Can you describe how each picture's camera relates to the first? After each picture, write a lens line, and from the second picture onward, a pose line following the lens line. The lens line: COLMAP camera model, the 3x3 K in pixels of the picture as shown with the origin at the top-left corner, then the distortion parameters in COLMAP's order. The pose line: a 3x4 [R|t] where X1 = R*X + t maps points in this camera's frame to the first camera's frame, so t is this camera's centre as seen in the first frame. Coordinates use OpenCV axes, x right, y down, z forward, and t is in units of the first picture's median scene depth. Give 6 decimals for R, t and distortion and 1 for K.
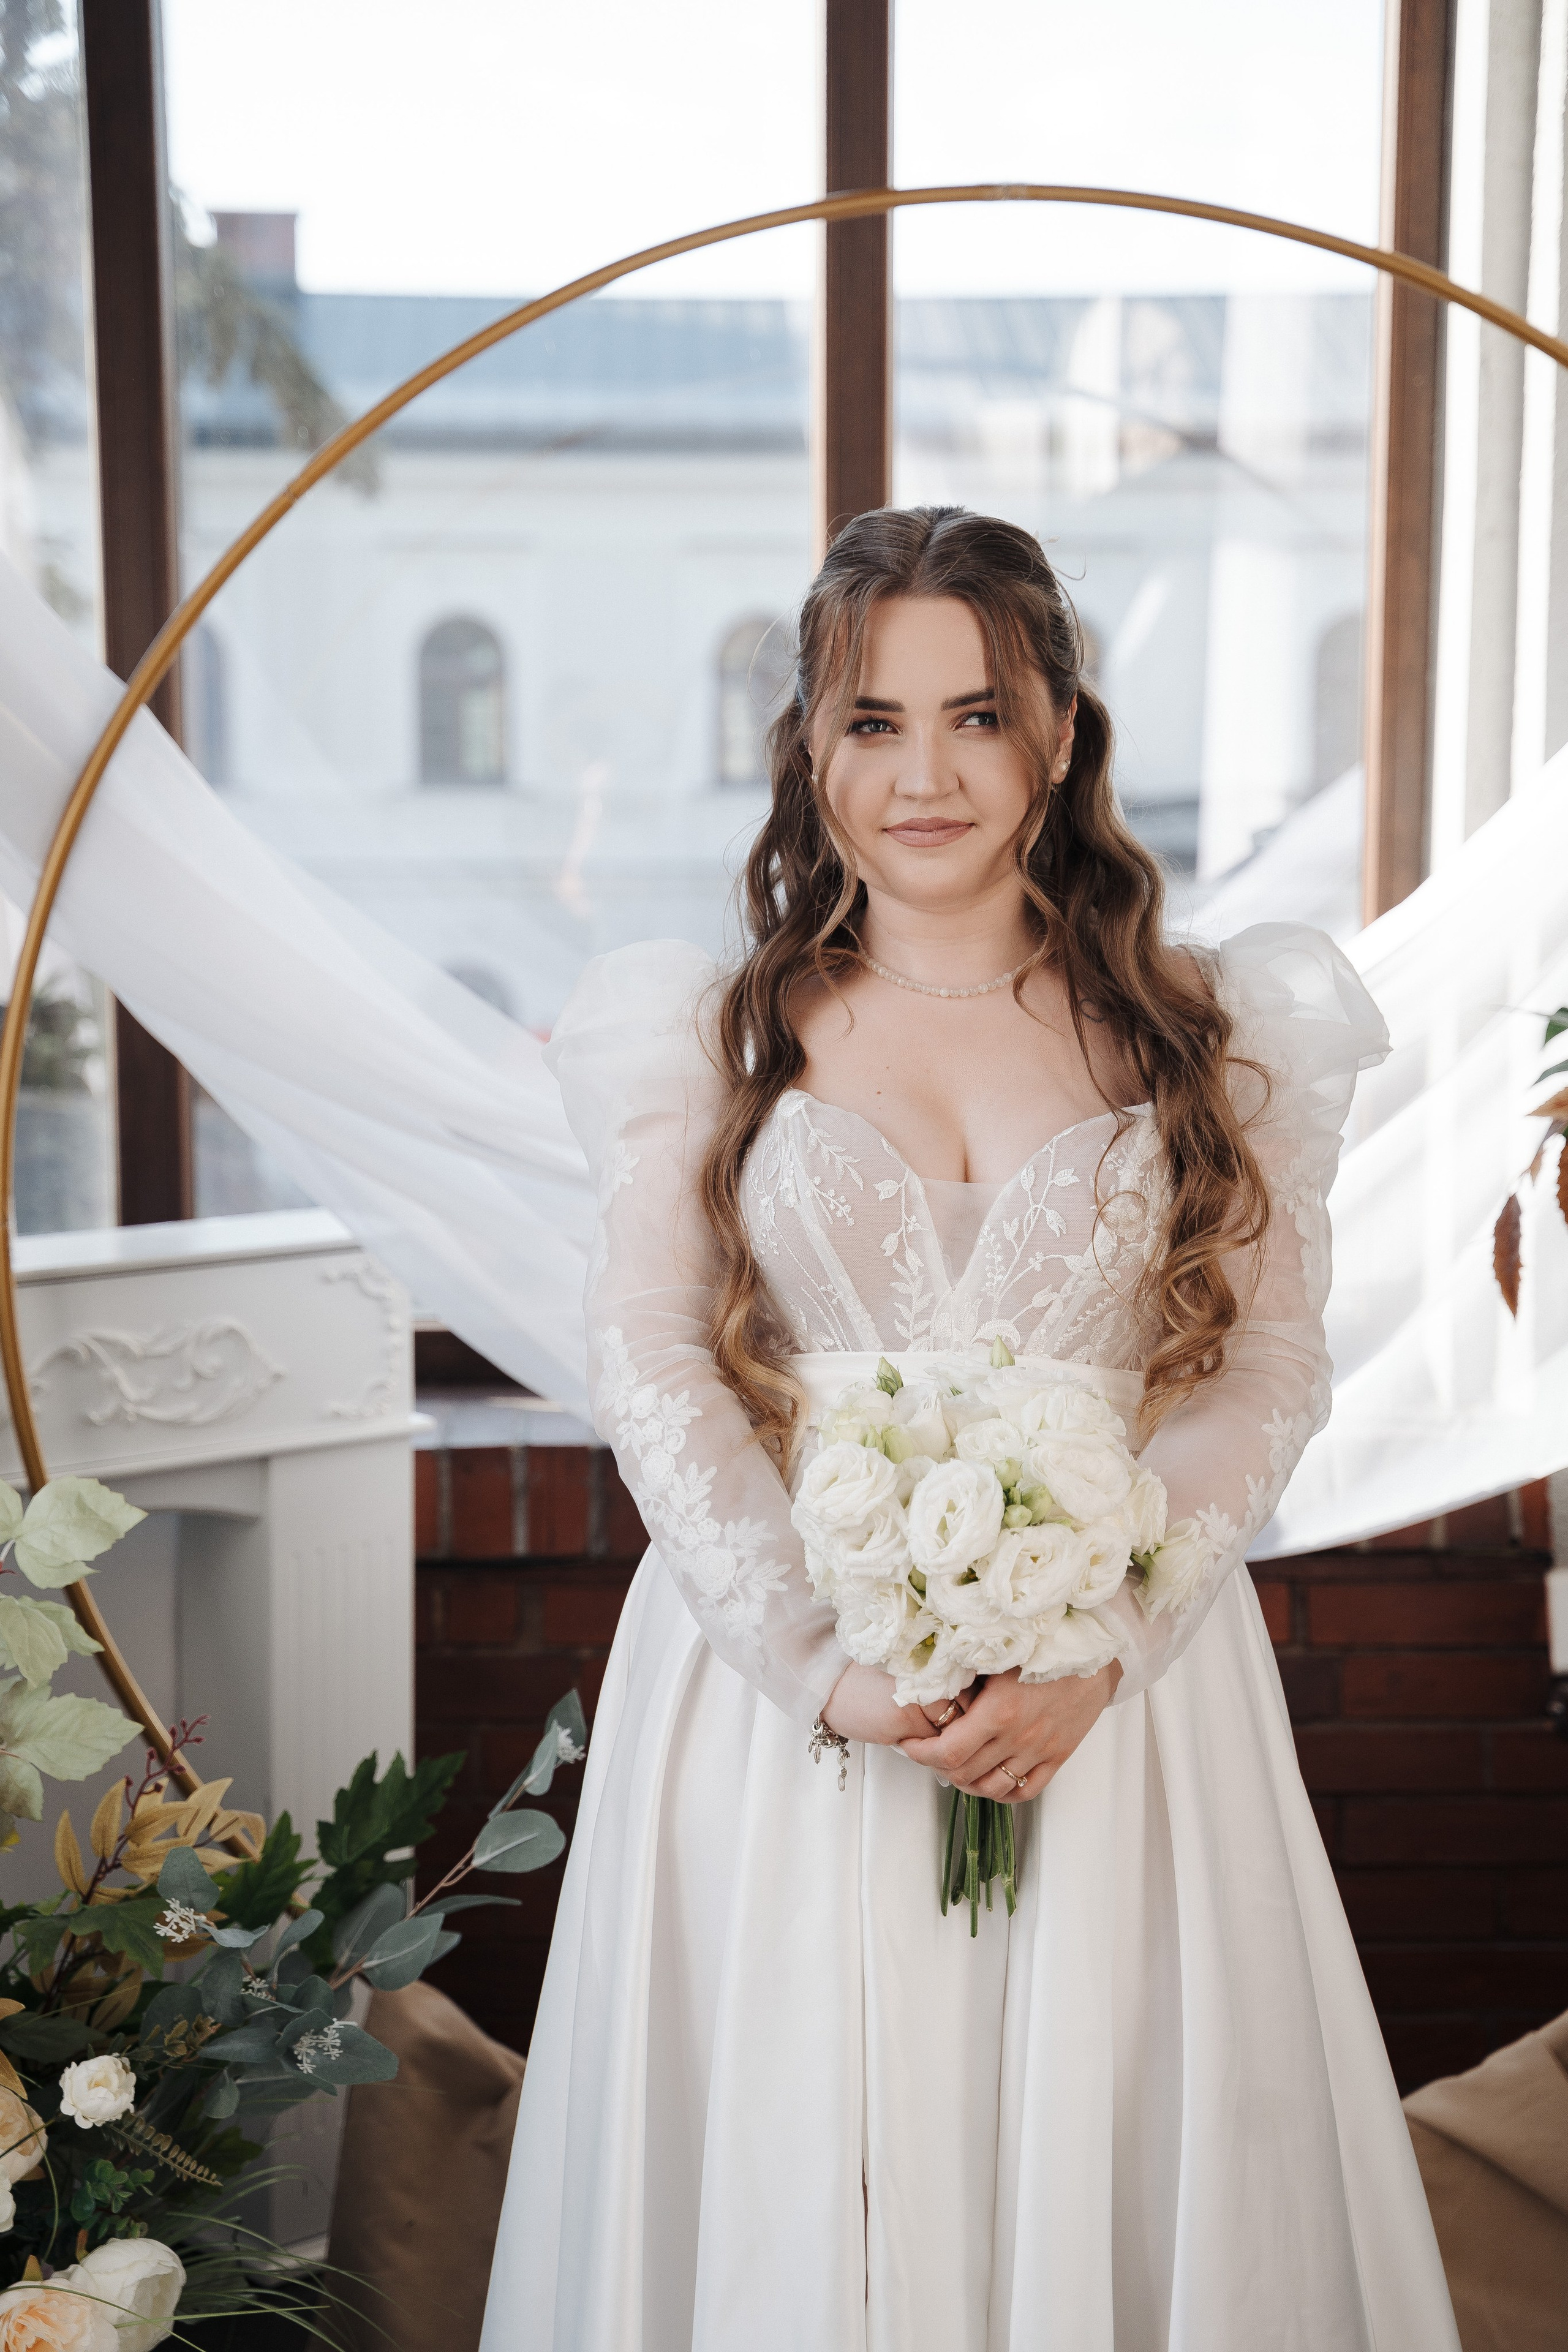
lens RADIAL K [[3868.5, 0, 790.2], [0, 3868.5, 1178.6], [0, 0, 1]] dist [0.157478, 0.000000]
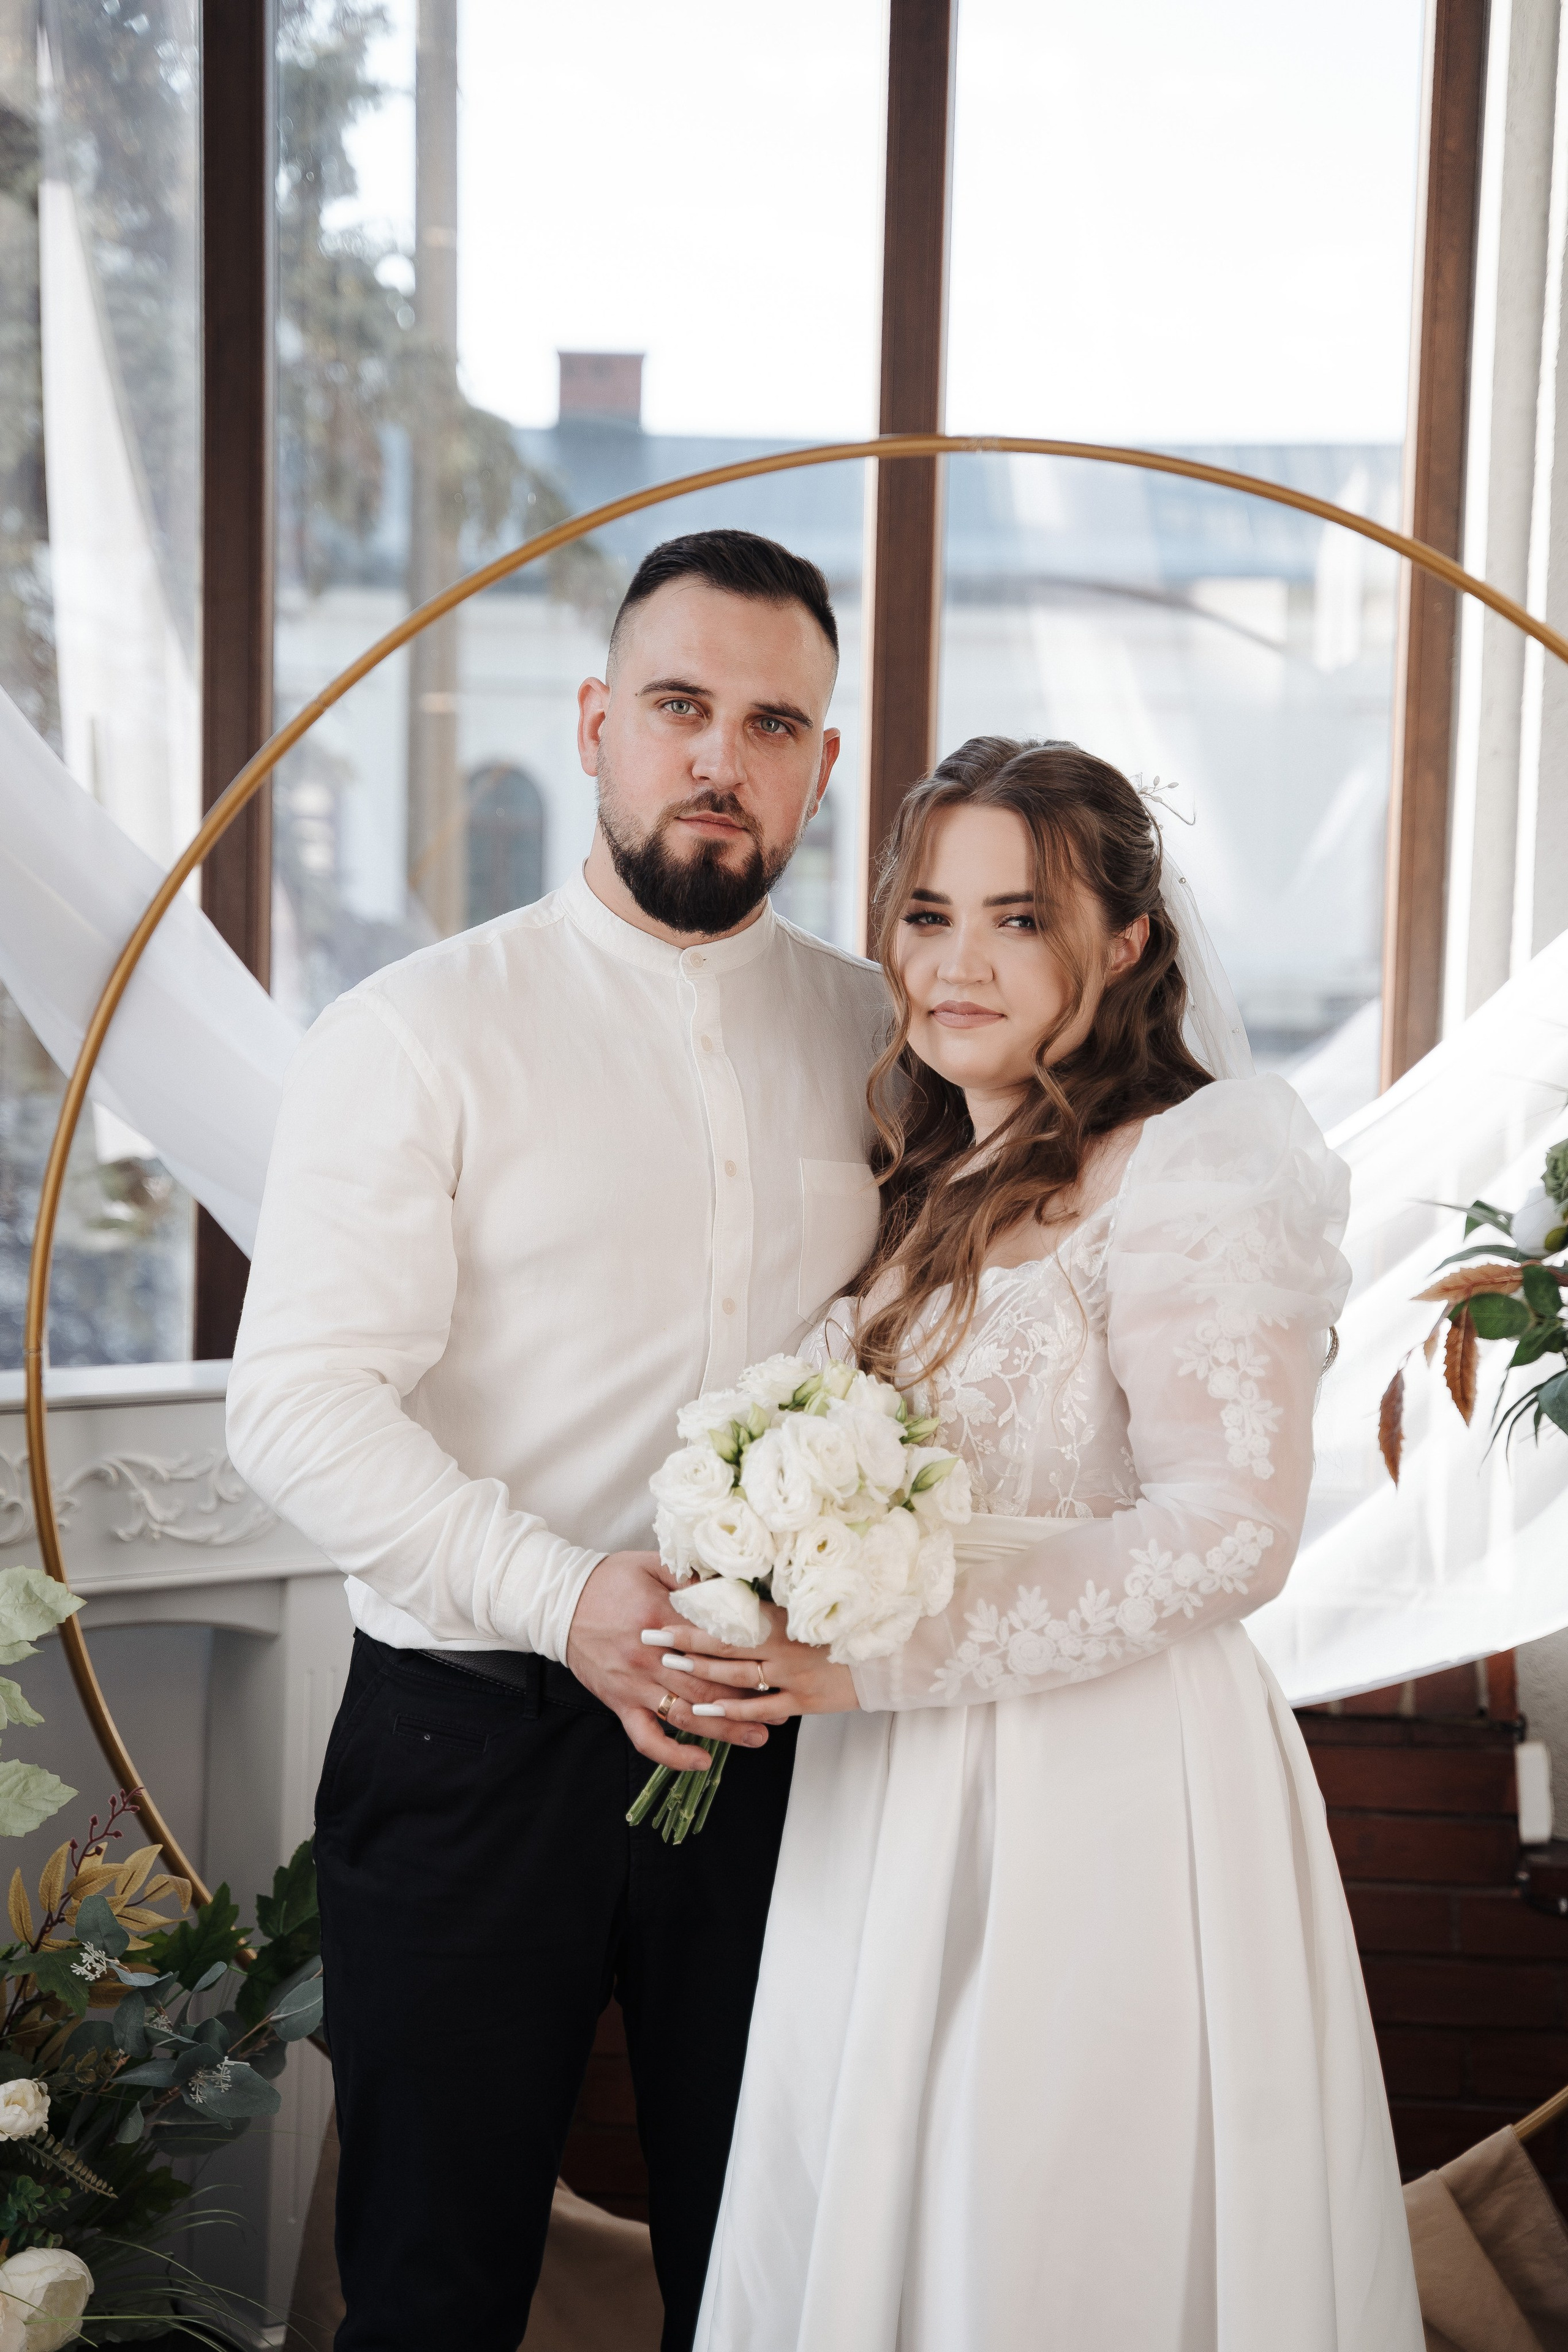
lens RADIAL K [[4084.2, 0, 777.9], [0, 4084.2, 1172.2], [0, 0, 1]] dist [0.194910, 0.000000]
pose [[0.995999, 0.030341, -0.084059, 0.108248], [-0.034249, 0.998379, -0.045446, 0.006590], [0.082544, 0.048144, 0.995424, -0.153604]]
